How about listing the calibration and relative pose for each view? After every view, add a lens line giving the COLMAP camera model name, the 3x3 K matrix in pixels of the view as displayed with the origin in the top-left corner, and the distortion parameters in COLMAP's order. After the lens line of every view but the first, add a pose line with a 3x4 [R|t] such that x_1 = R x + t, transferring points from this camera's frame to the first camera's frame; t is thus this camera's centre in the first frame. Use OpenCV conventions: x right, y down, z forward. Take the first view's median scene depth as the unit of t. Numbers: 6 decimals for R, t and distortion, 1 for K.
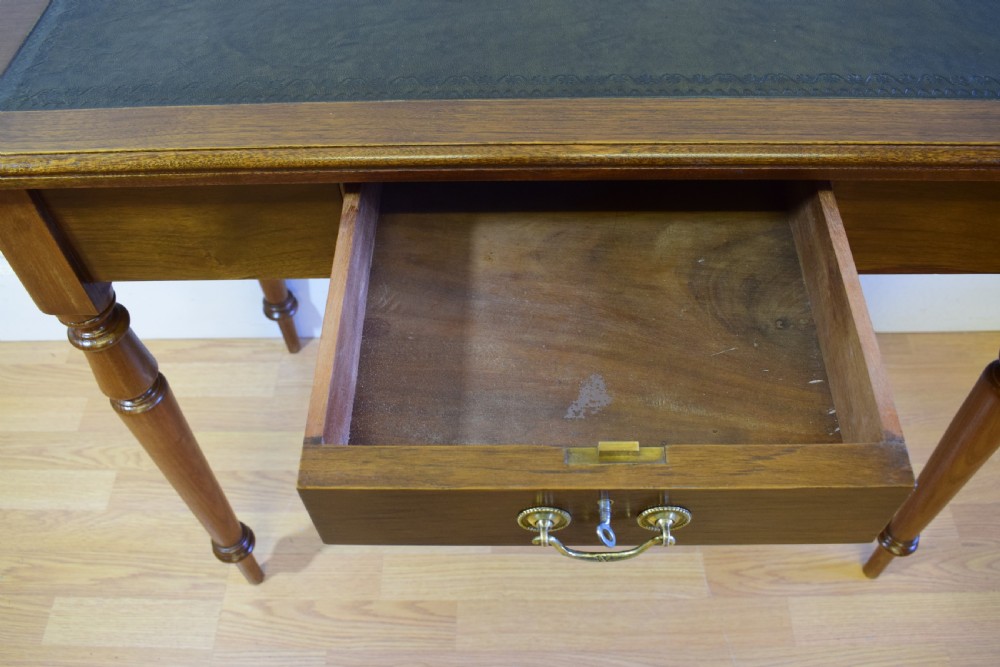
lens RADIAL K [[876.2, 0, 505.2], [0, 876.2, 331.1], [0, 0, 1]] dist [-0.094262, 0.018757]
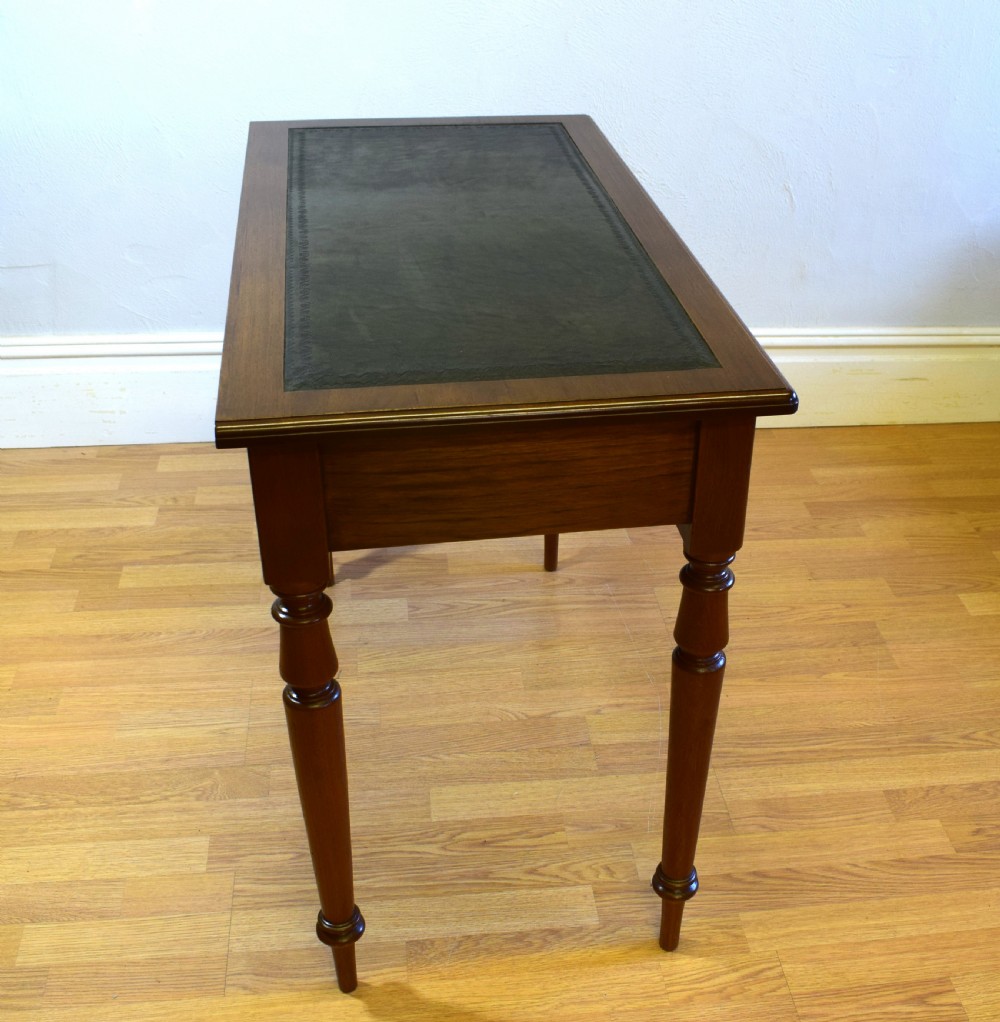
lens RADIAL K [[1316.0, 0, 585.9], [0, 1316.0, 549.8], [0, 0, 1]] dist [-0.093502, 0.000000]
pose [[0.984670, -0.018751, 0.173417, -0.194305], [0.075804, 0.941412, -0.328629, 0.986437], [-0.157095, 0.336737, 0.928402, -0.908706]]
